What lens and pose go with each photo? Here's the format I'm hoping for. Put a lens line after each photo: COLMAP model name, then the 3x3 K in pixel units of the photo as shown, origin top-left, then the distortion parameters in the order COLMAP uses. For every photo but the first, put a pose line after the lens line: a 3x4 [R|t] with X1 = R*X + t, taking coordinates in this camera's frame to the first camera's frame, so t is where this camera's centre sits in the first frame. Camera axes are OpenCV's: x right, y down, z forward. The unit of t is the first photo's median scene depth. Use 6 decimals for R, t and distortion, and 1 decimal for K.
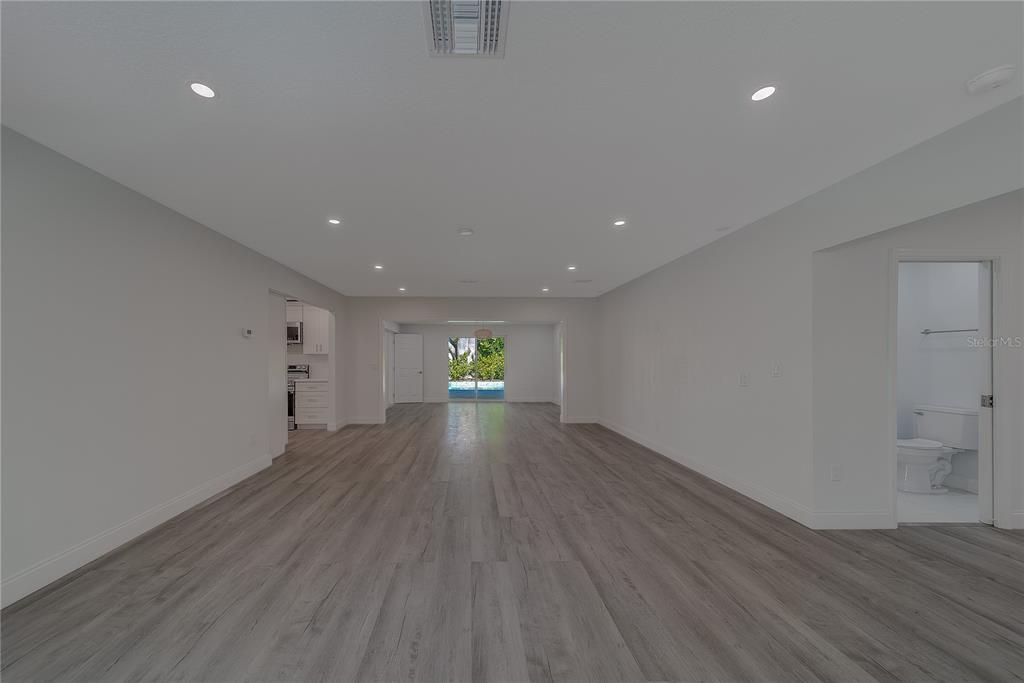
lens RADIAL K [[377.9, 0, 483.6], [0, 377.9, 358.9], [0, 0, 1]] dist [0.002279, 0.000235]
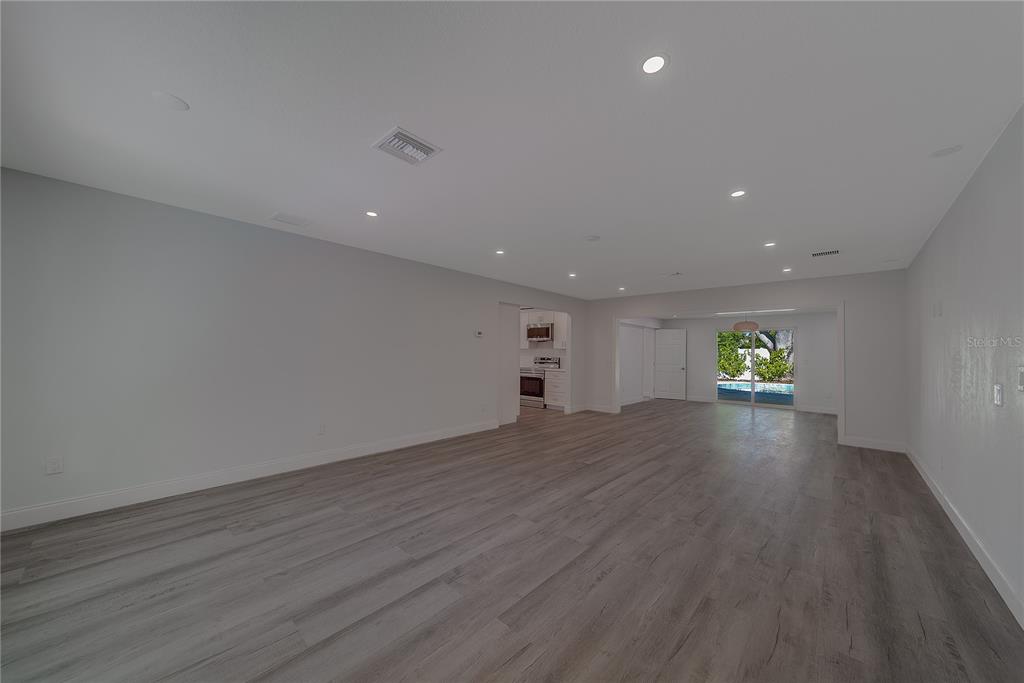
lens RADIAL K [[370.4, 0, 517.2], [0, 370.4, 342.0], [0, 0, 1]] dist [-0.000098, 0.000018]
pose [[0.721972, -0.007360, -0.691883, 0.624700], [-0.015984, 0.999499, -0.027312, -0.000220], [0.691738, 0.030777, 0.721493, 0.077668]]
